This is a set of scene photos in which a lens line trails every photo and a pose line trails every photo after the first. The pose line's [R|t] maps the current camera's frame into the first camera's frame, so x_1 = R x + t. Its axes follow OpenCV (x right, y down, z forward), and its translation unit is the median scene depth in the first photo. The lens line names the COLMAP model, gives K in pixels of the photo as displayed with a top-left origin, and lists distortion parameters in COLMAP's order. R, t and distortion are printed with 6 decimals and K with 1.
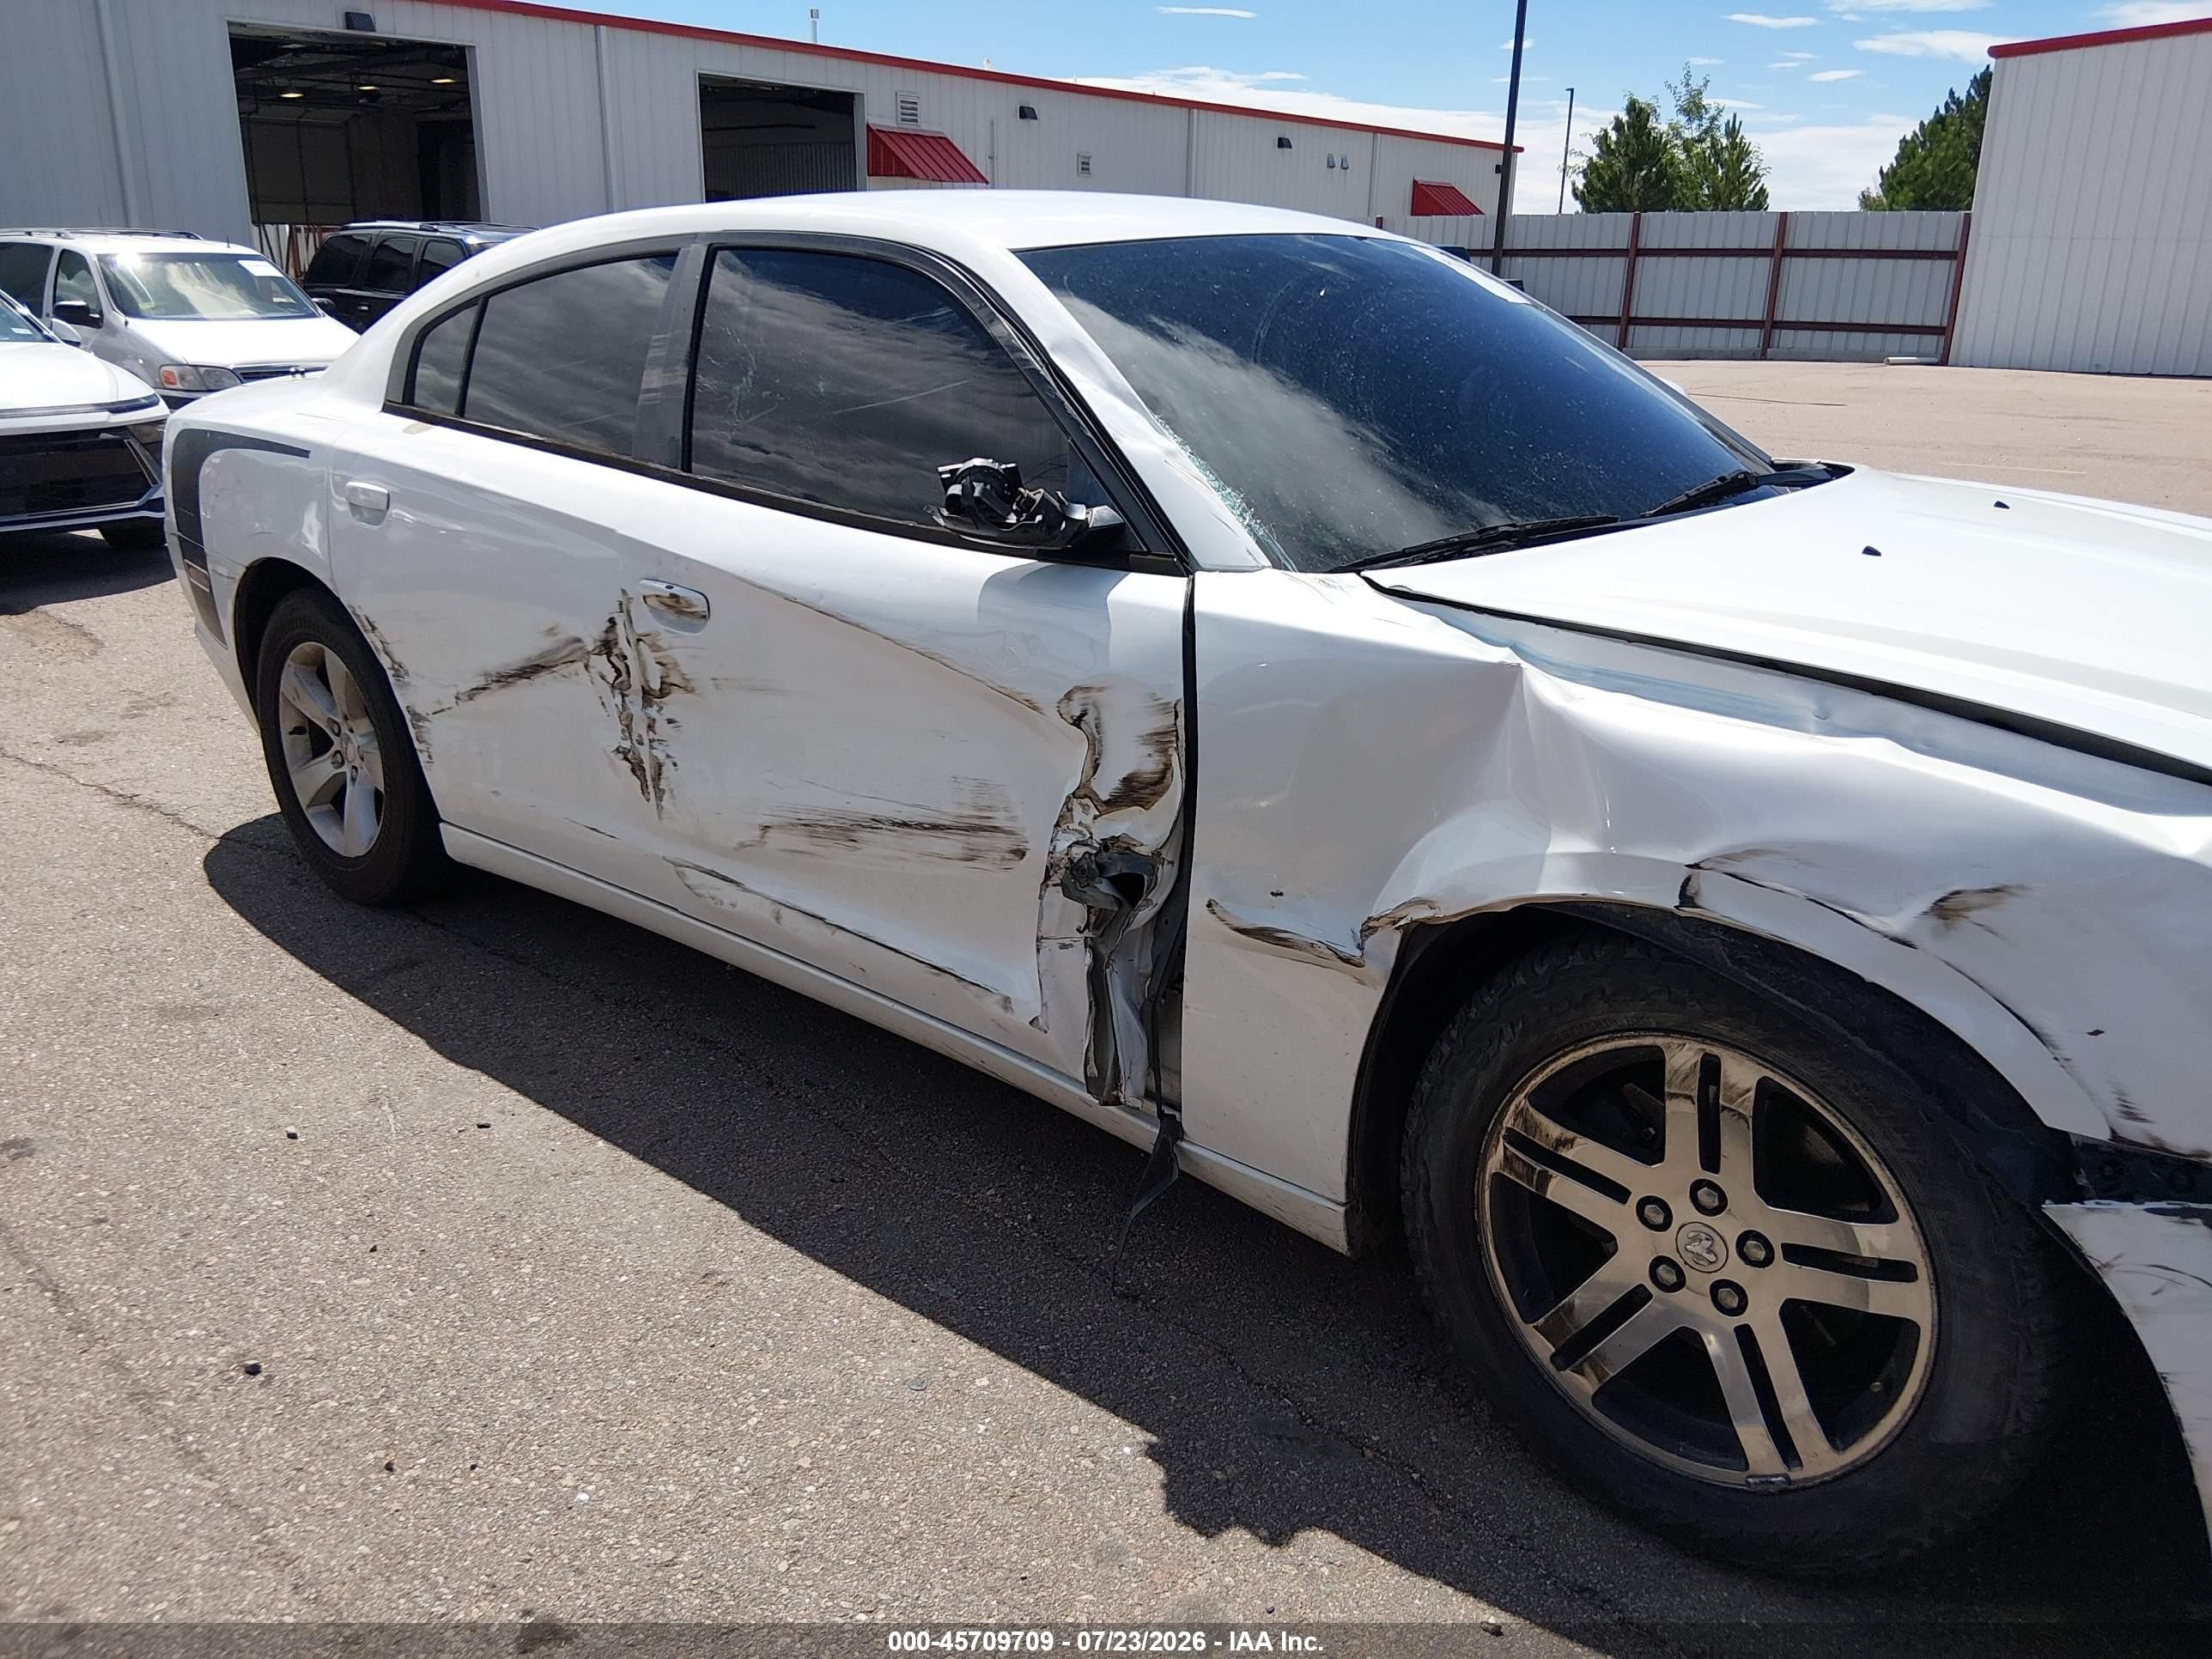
lens RADIAL K [[1681.6, 0, 1114.7], [0, 1681.6, 819.1], [0, 0, 1]] dist [0.078625, -0.122962]
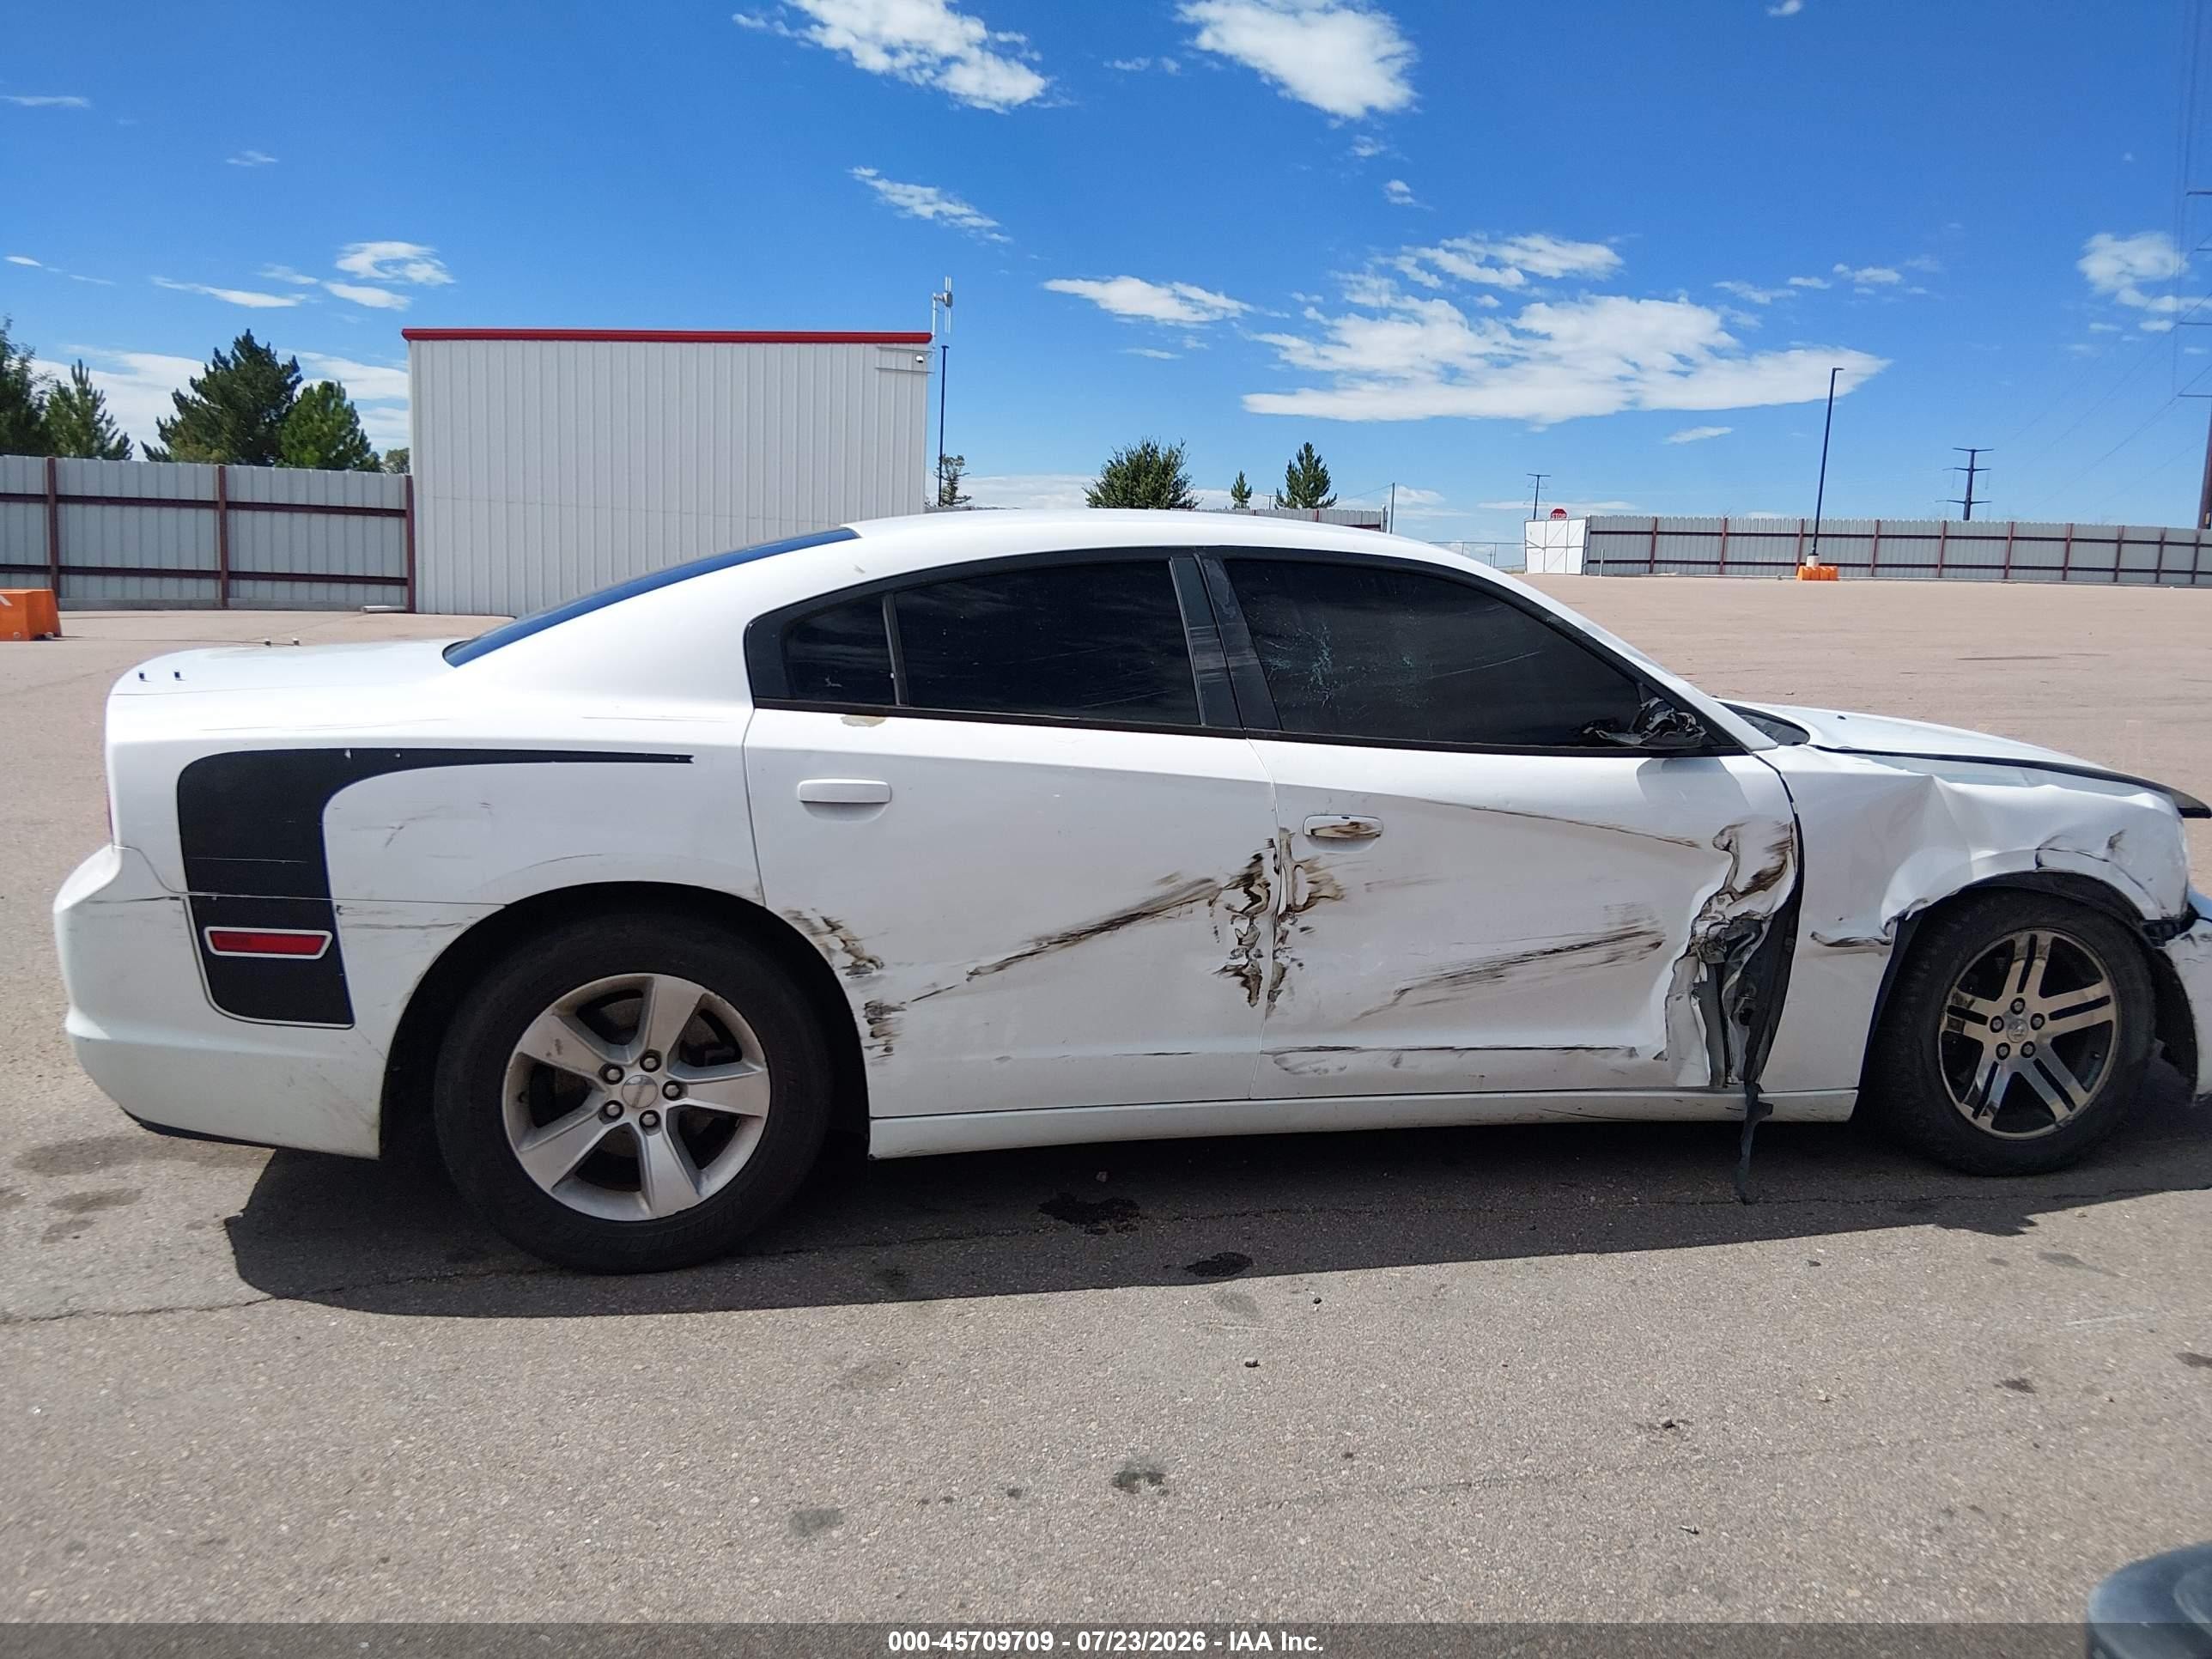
lens RADIAL K [[1681.6, 0, 1148.8], [0, 1681.6, 813.0], [0, 0, 1]] dist [0.078625, -0.122962]
pose [[0.584799, -0.109549, 0.803747, -1.616003], [0.221987, 0.974628, -0.028676, -0.161735], [-0.780213, 0.195191, 0.594280, 0.422836]]
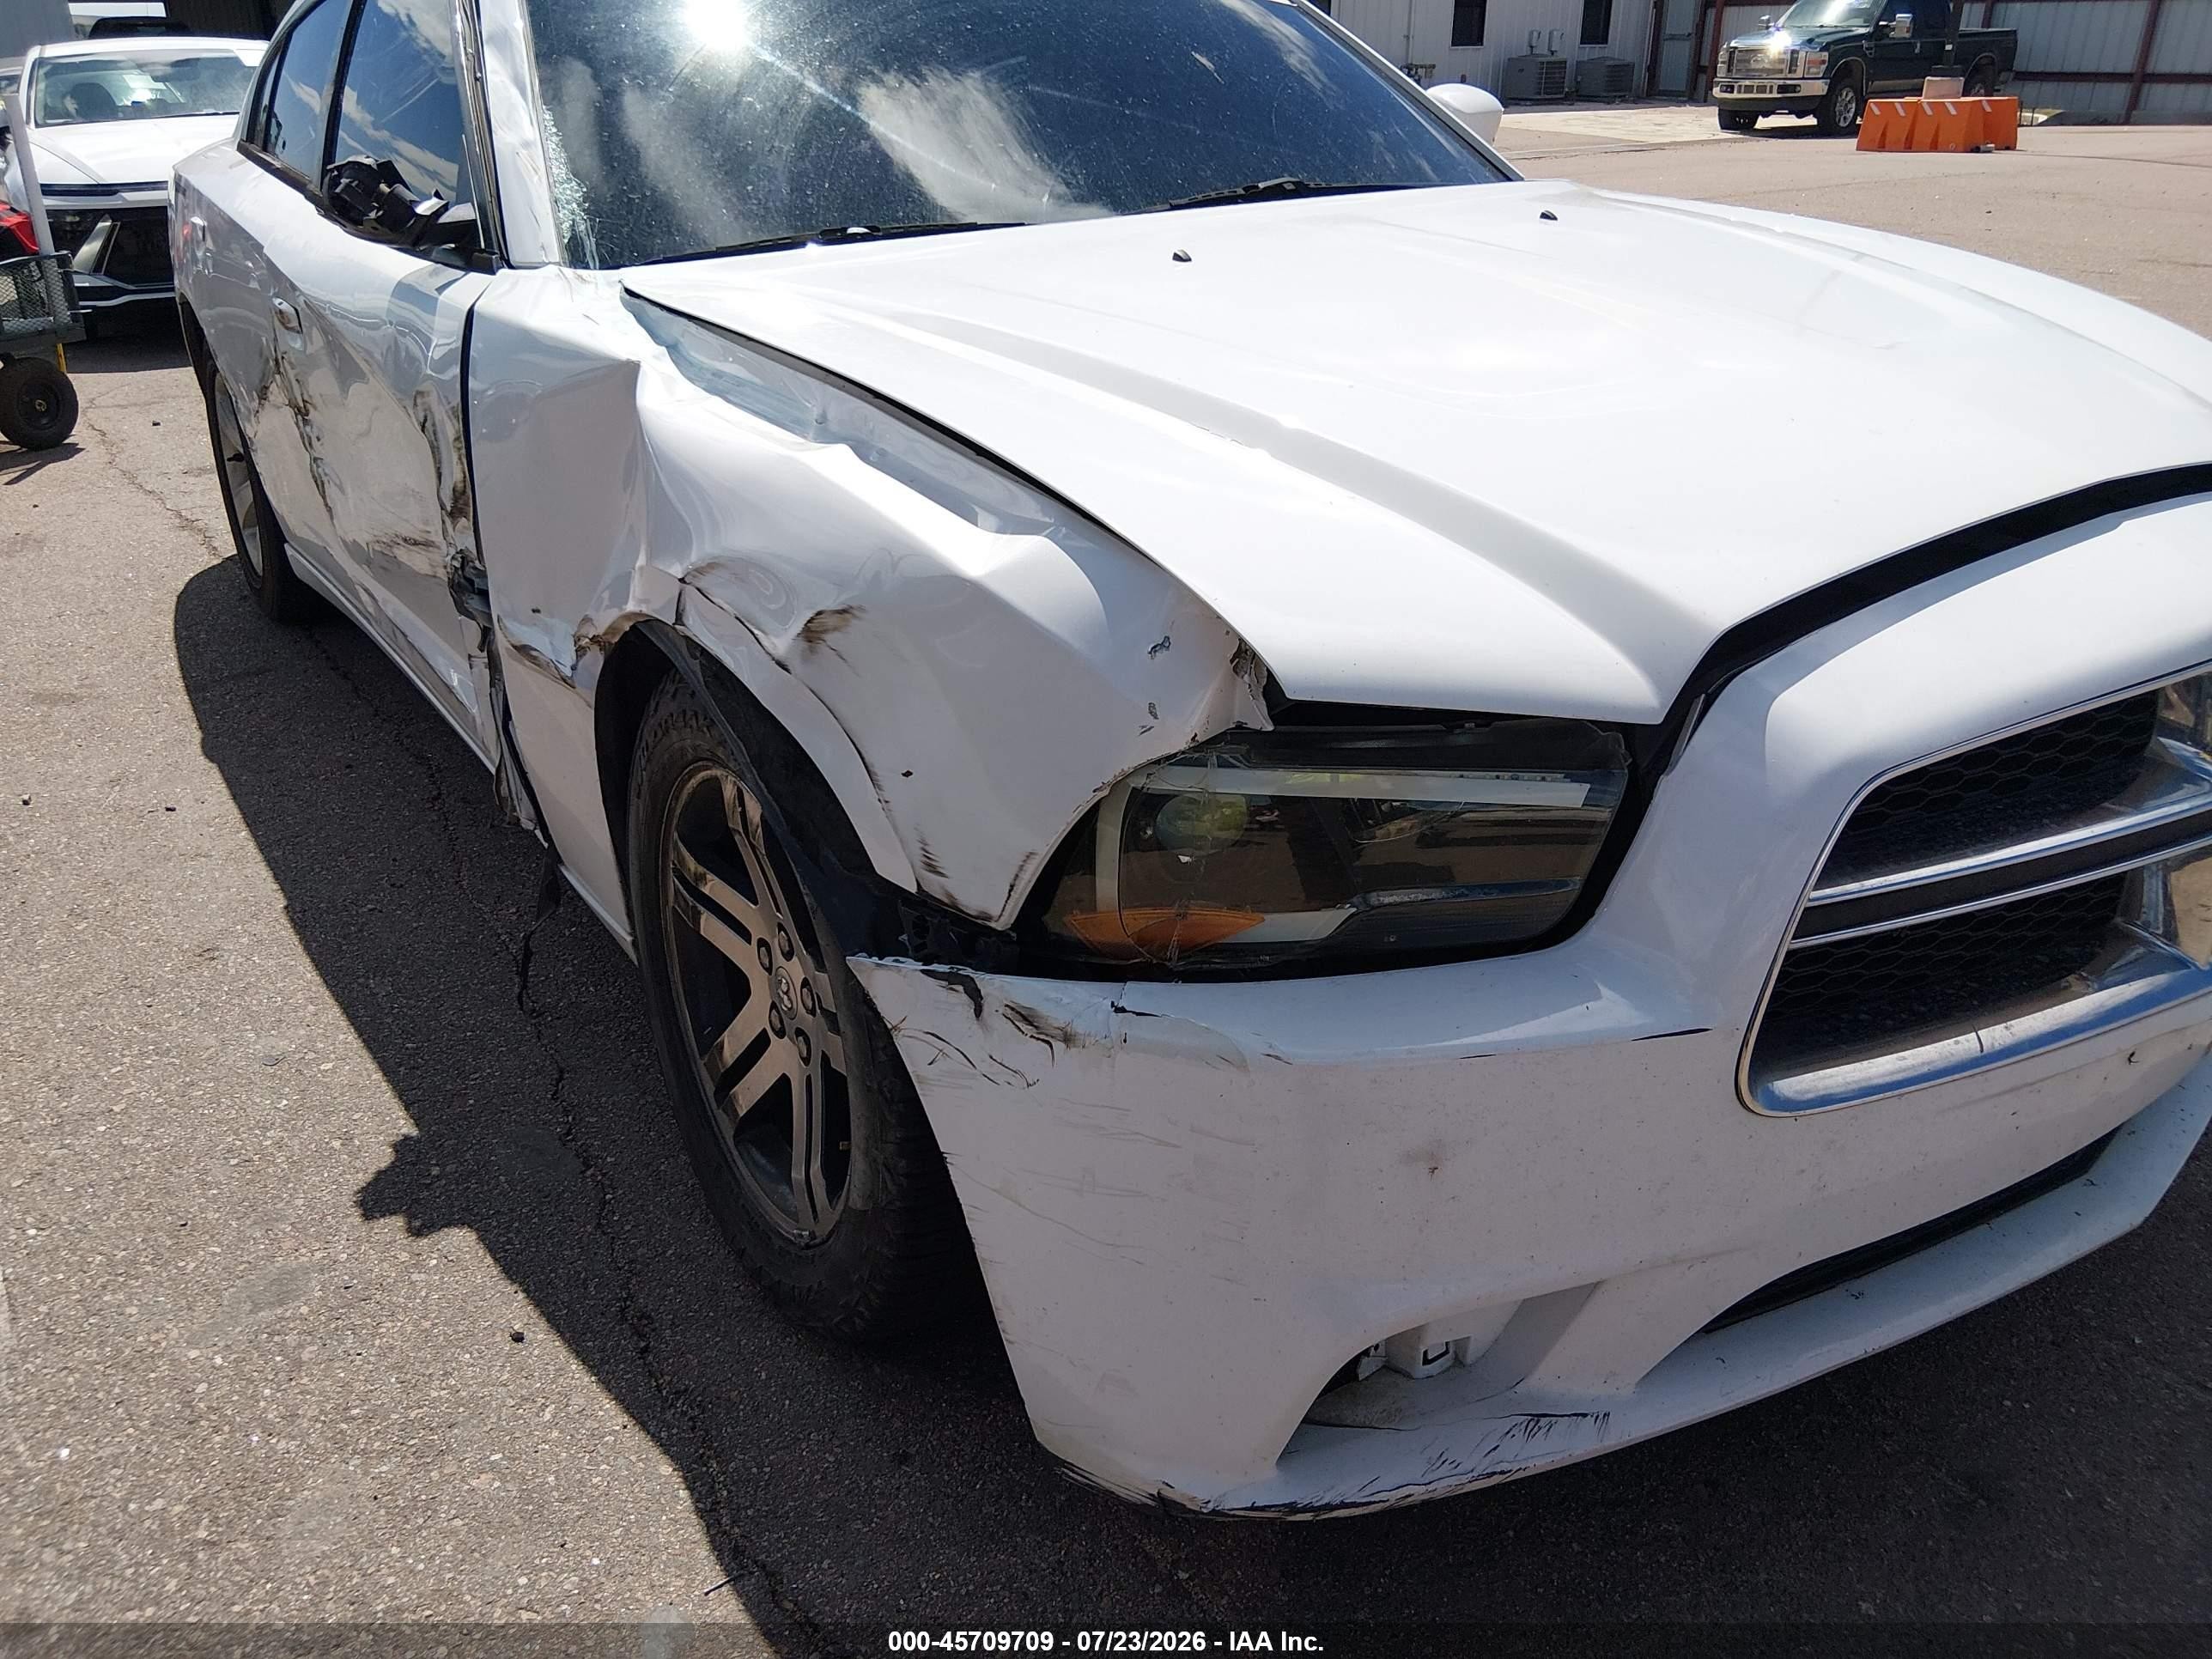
lens RADIAL K [[1681.6, 0, 1109.0], [0, 1681.6, 818.8], [0, 0, 1]] dist [0.078625, -0.122962]
pose [[0.967228, 0.083968, -0.239625, 0.596712], [-0.055756, 0.990940, 0.122188, 0.023066], [0.247713, -0.104823, 0.963146, 0.113587]]
